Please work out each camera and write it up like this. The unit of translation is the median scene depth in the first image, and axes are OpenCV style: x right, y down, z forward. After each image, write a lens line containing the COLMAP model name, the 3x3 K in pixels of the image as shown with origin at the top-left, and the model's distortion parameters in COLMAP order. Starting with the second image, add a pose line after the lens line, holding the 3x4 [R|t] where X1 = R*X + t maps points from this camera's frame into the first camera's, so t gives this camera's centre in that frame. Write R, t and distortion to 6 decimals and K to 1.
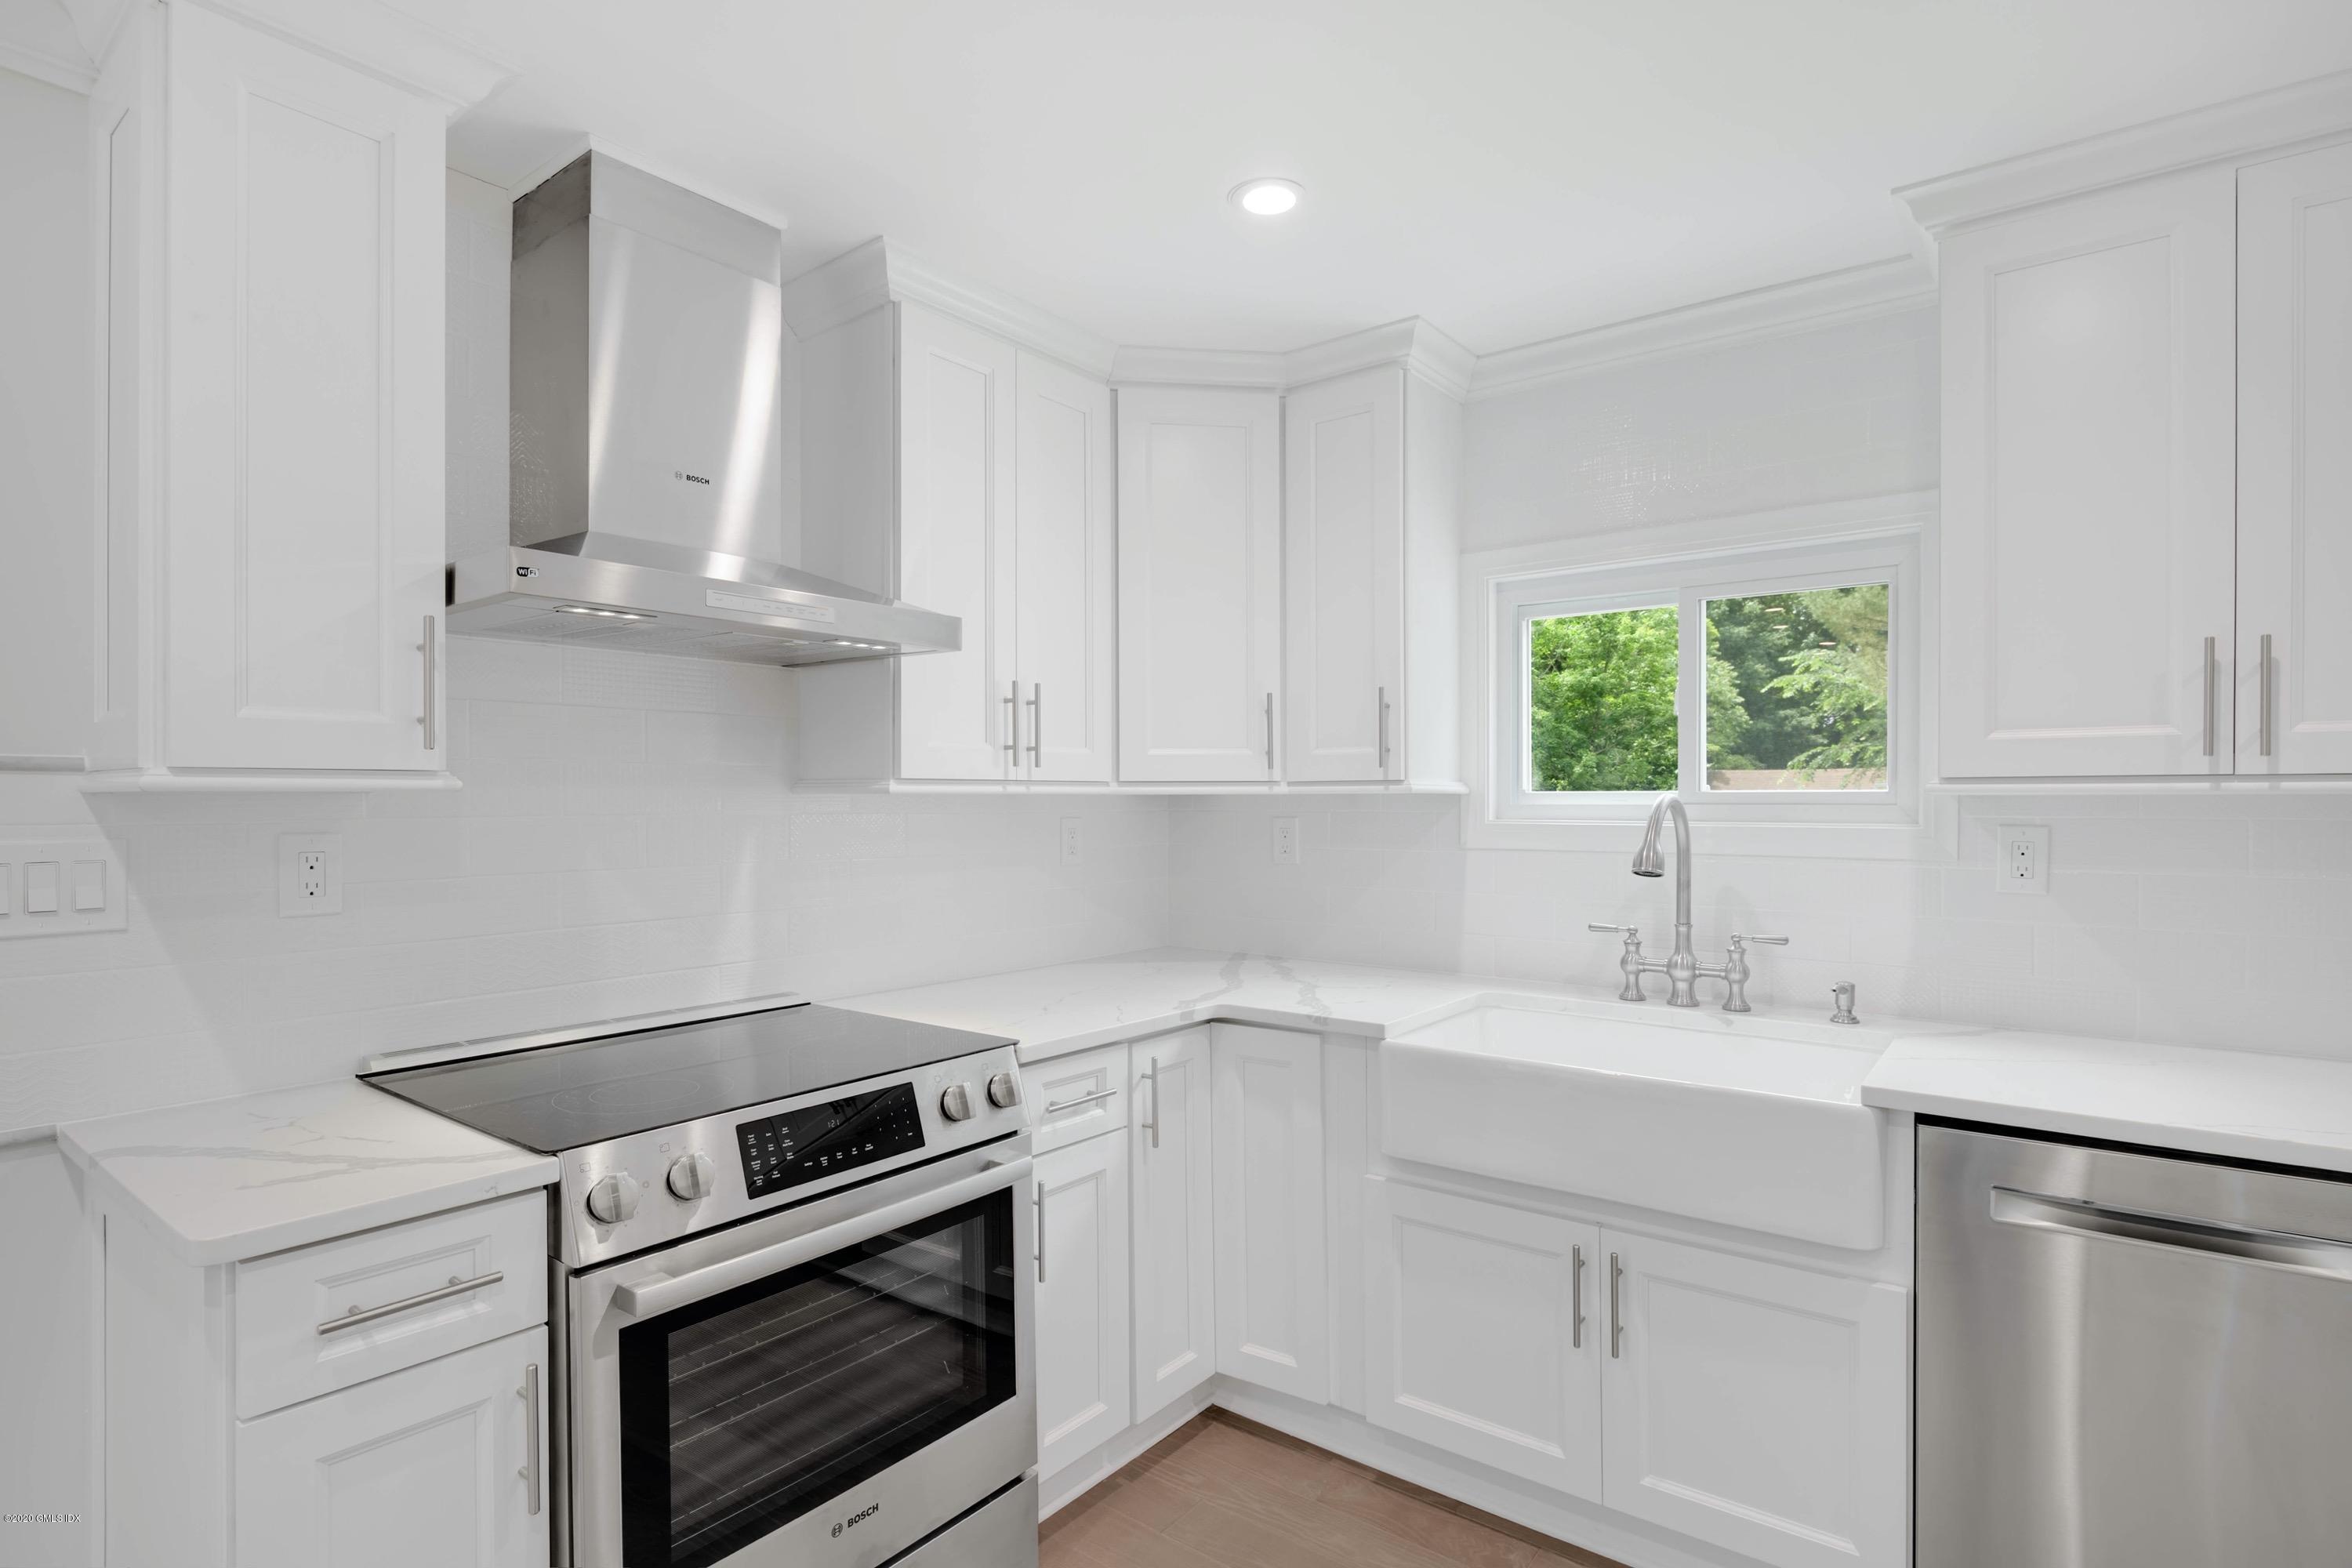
lens RADIAL K [[1192.3, 0, 1159.6], [0, 1192.3, 802.8], [0, 0, 1]] dist [-0.002550, 0.000566]
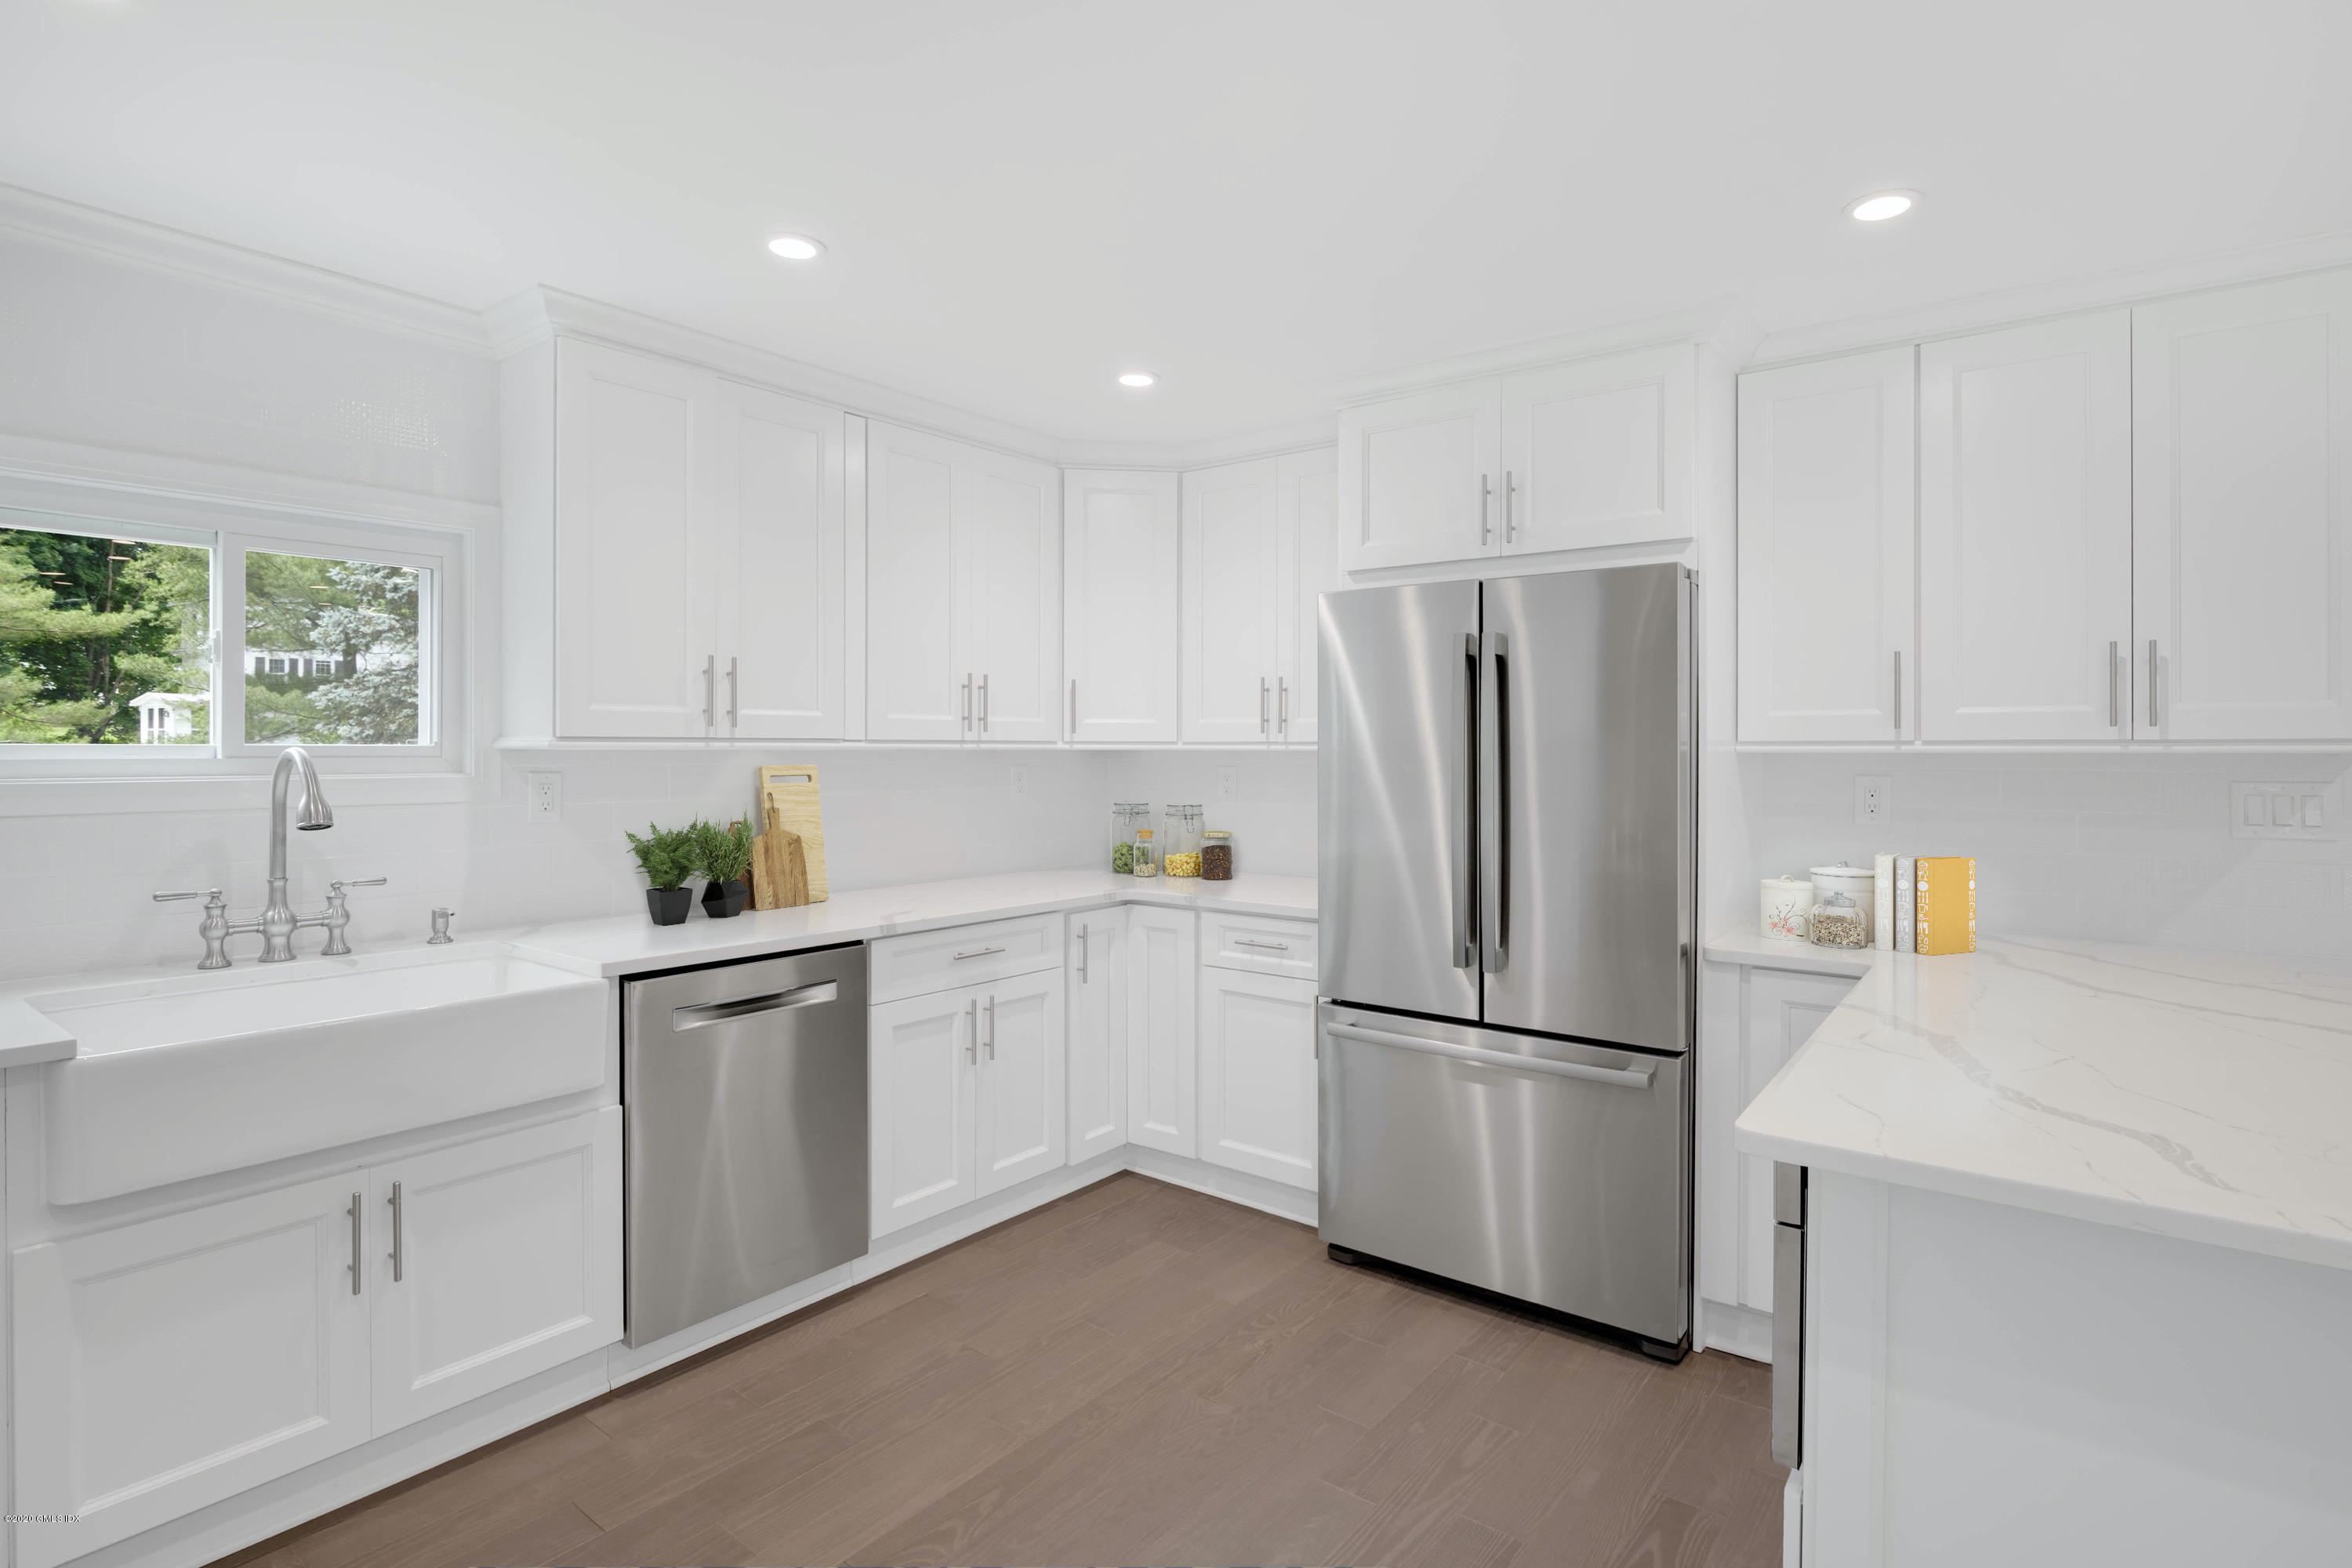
lens RADIAL K [[1192.3, 0, 1160.3], [0, 1192.3, 759.7], [0, 0, 1]] dist [-0.002550, 0.000566]
pose [[0.006954, -0.006775, 0.999953, -0.588704], [0.004277, 0.999968, 0.006745, -0.001255], [-0.999967, 0.004229, 0.006983, 0.275934]]
